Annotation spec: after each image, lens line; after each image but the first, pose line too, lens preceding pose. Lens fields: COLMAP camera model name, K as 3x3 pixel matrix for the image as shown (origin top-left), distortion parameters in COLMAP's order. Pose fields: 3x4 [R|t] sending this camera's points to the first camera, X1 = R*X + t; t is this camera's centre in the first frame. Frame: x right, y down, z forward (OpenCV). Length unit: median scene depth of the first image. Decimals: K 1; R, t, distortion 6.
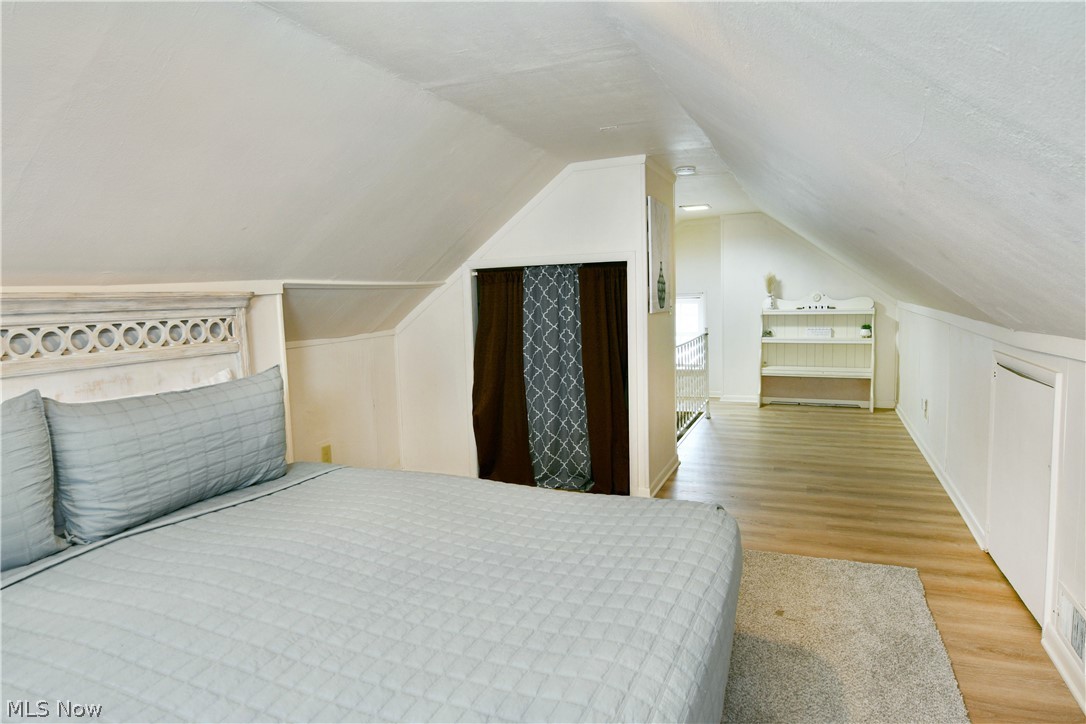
lens RADIAL K [[668.5, 0, 539.8], [0, 668.5, 359.1], [0, 0, 1]] dist [-0.012627, -0.005232]
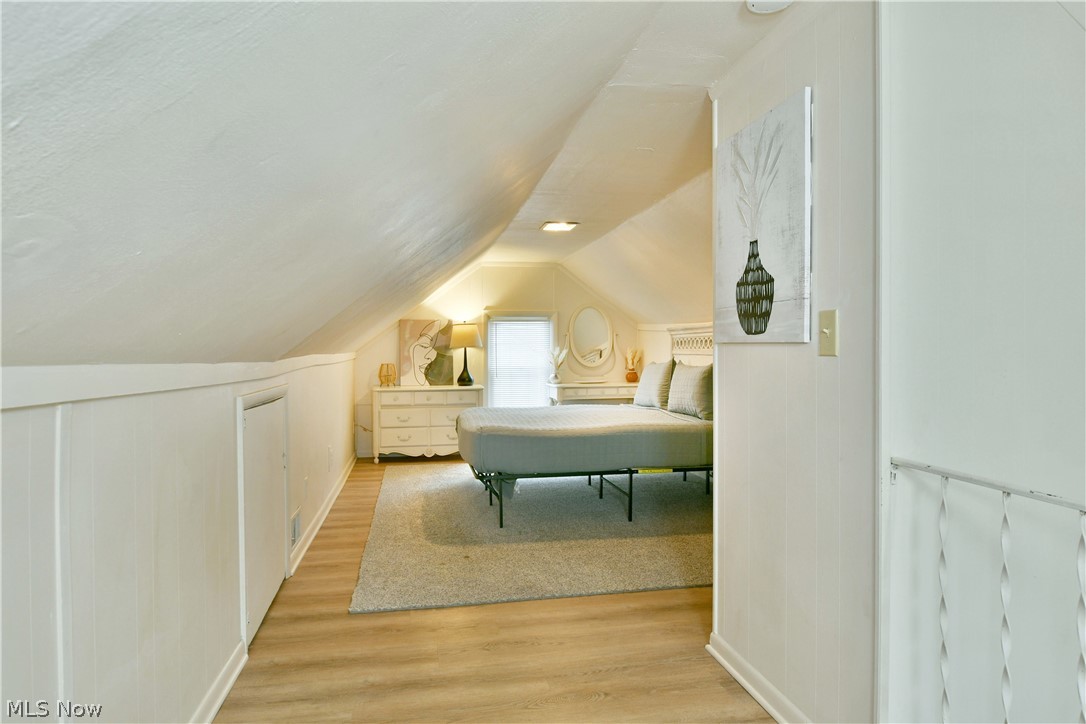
lens RADIAL K [[668.5, 0, 539.8], [0, 668.5, 359.1], [0, 0, 1]] dist [-0.012627, -0.005232]
pose [[-0.839475, 0.042005, -0.541773, 0.907223], [-0.019859, 0.993970, 0.107836, -0.168868], [0.543036, 0.101285, -0.833579, 2.067370]]
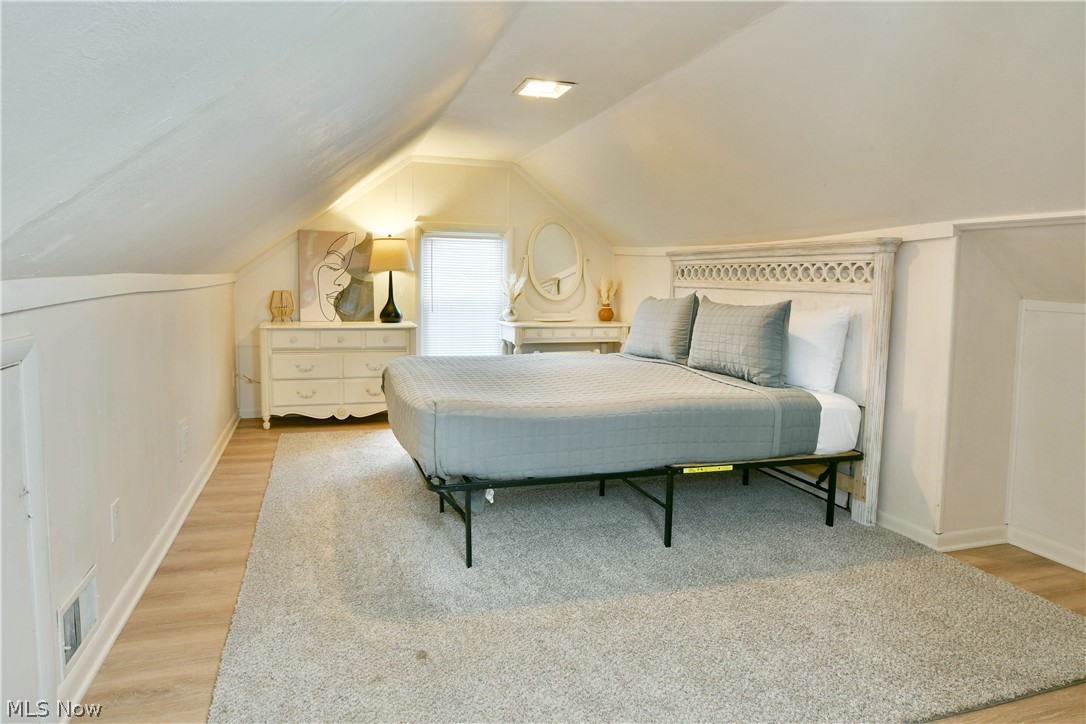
lens RADIAL K [[668.5, 0, 539.8], [0, 668.5, 359.1], [0, 0, 1]] dist [-0.012627, -0.005232]
pose [[-0.762649, 0.090461, -0.640455, 0.666518], [-0.057257, 0.976843, 0.206155, -0.100301], [0.644273, 0.193894, -0.739809, 1.485766]]
